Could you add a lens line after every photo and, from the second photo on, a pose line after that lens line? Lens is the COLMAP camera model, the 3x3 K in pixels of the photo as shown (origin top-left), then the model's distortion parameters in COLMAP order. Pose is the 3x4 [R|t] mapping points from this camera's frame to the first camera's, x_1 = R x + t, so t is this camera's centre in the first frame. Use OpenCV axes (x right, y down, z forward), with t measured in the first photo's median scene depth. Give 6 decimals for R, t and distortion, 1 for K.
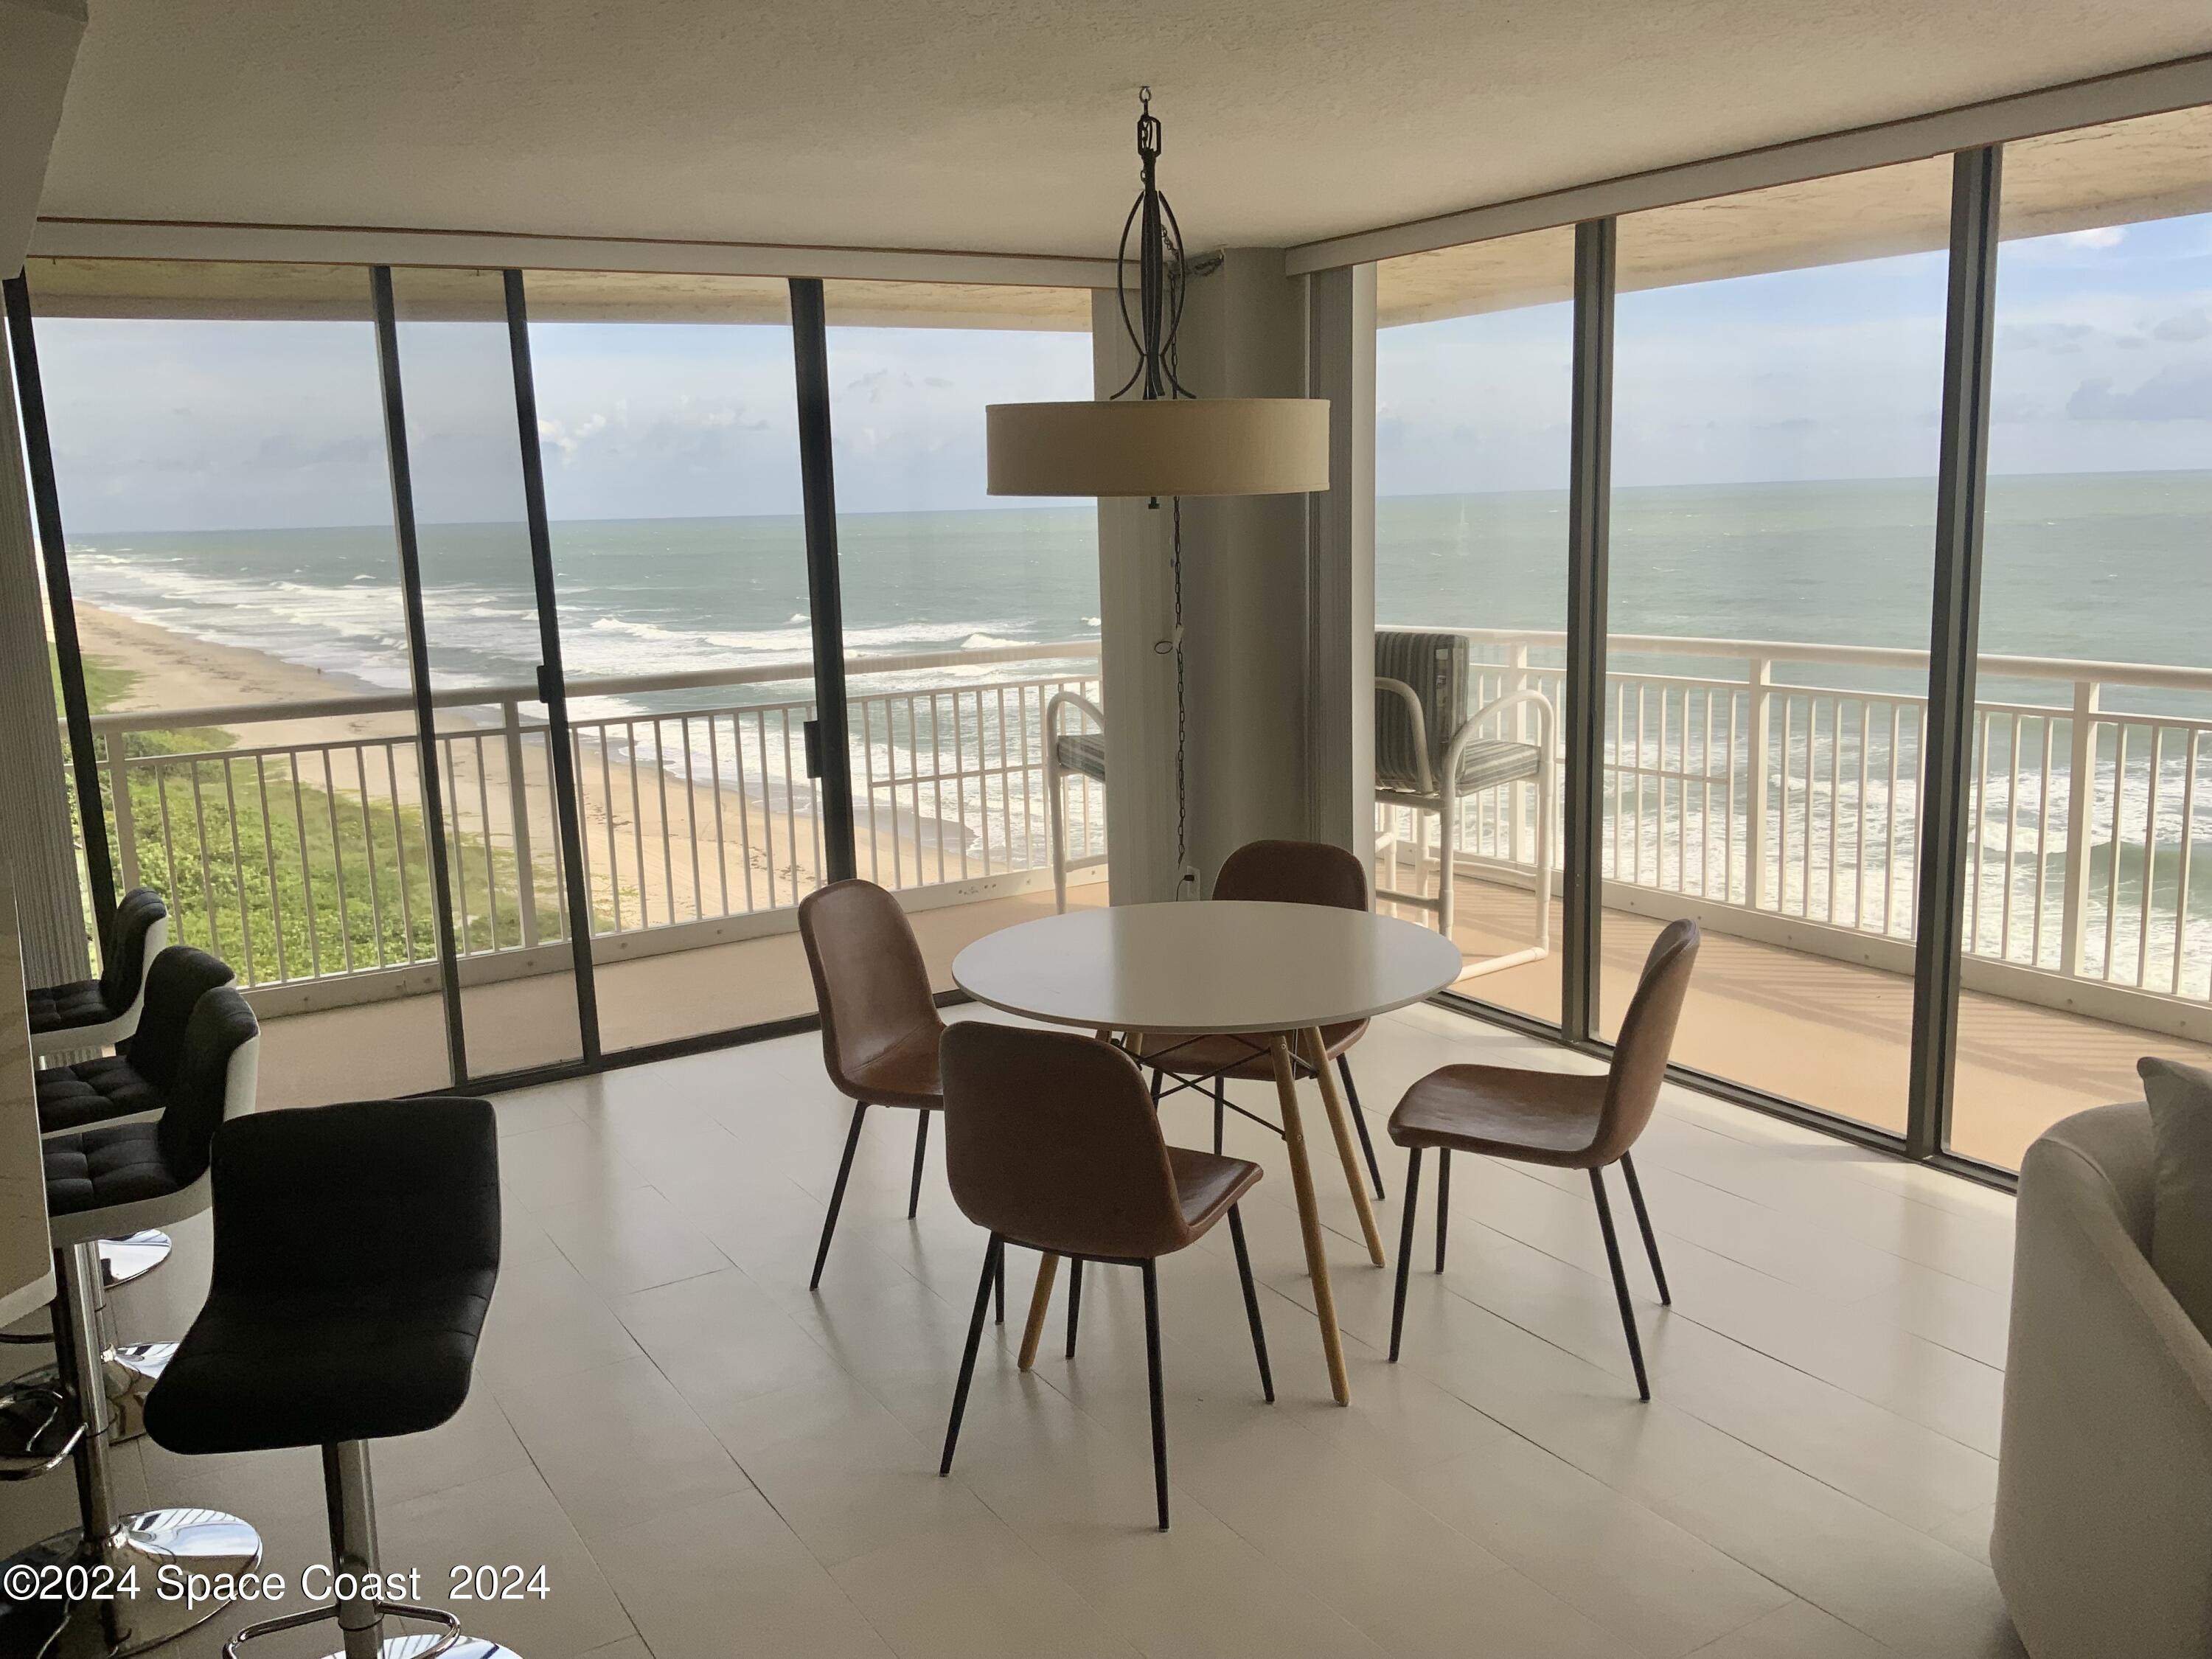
lens RADIAL K [[1858.8, 0, 1106.0], [0, 1858.8, 829.5], [0, 0, 1]] dist [0.007283, -0.009542]
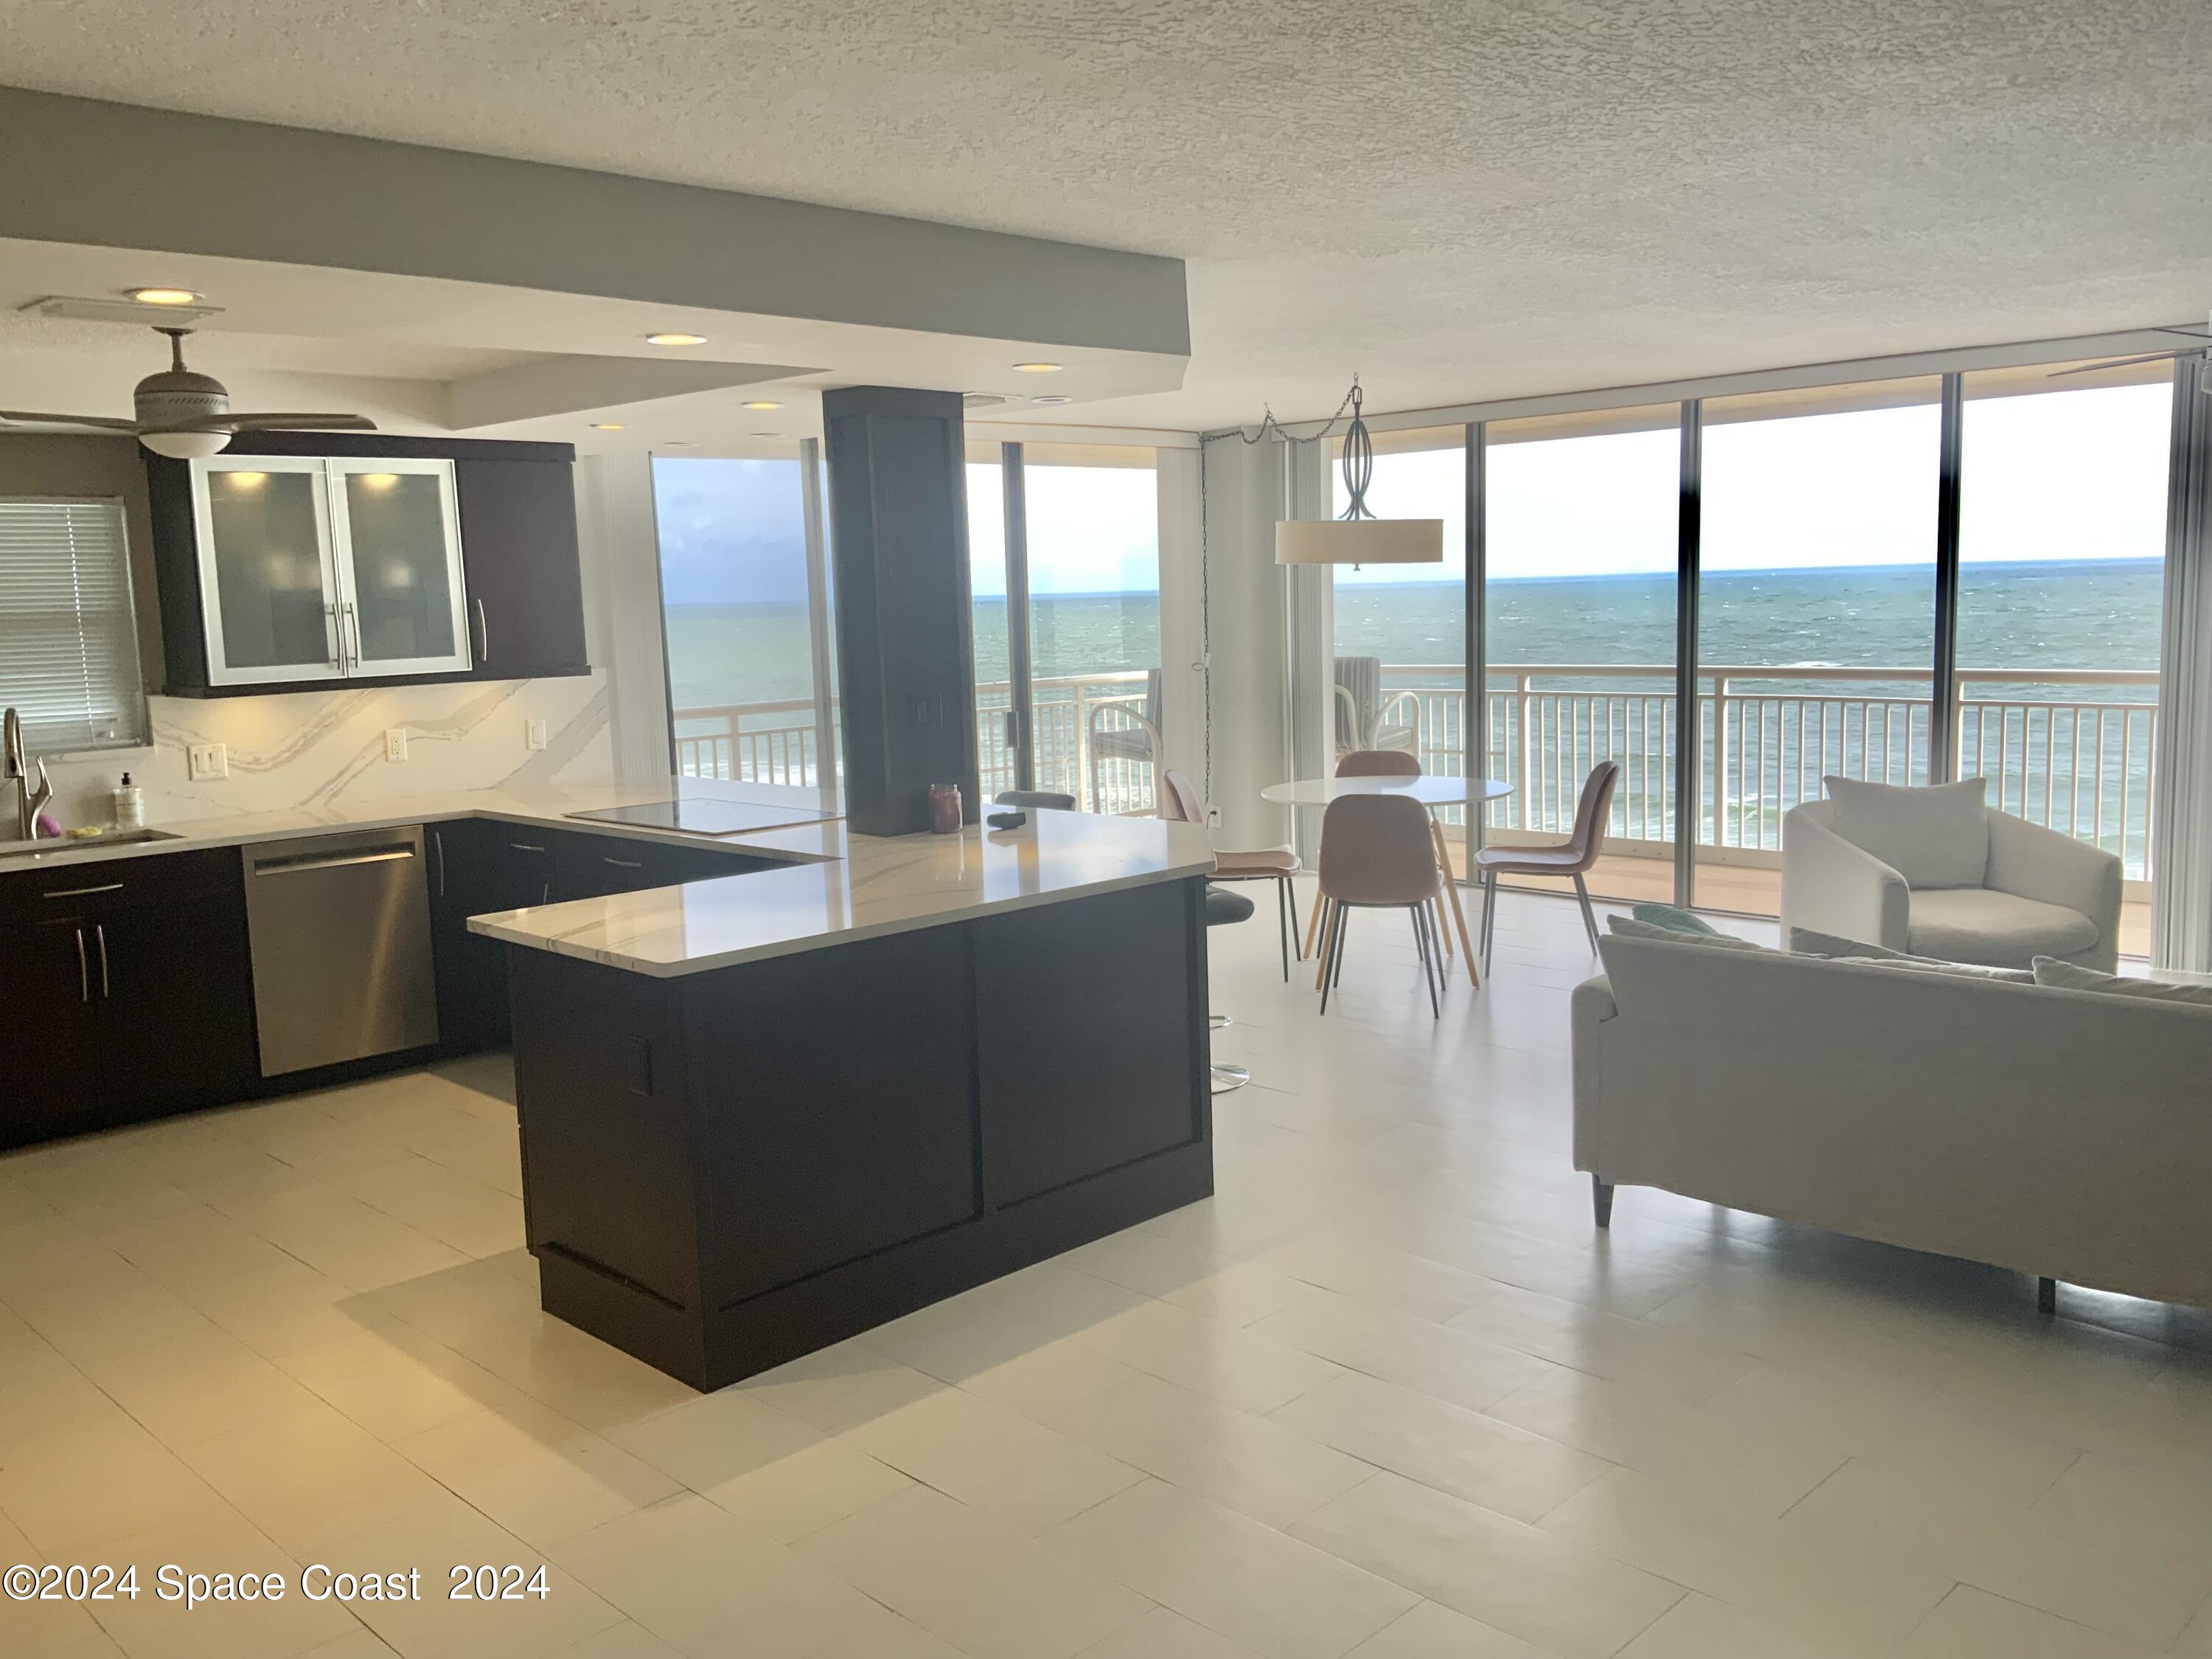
lens RADIAL K [[1858.8, 0, 1106.0], [0, 1858.8, 829.5], [0, 0, 1]] dist [0.007283, -0.009542]
pose [[0.964524, -0.033316, 0.261885, -0.473320], [0.045186, 0.998200, -0.039434, 0.099464], [-0.260100, 0.049868, 0.964293, -0.515181]]
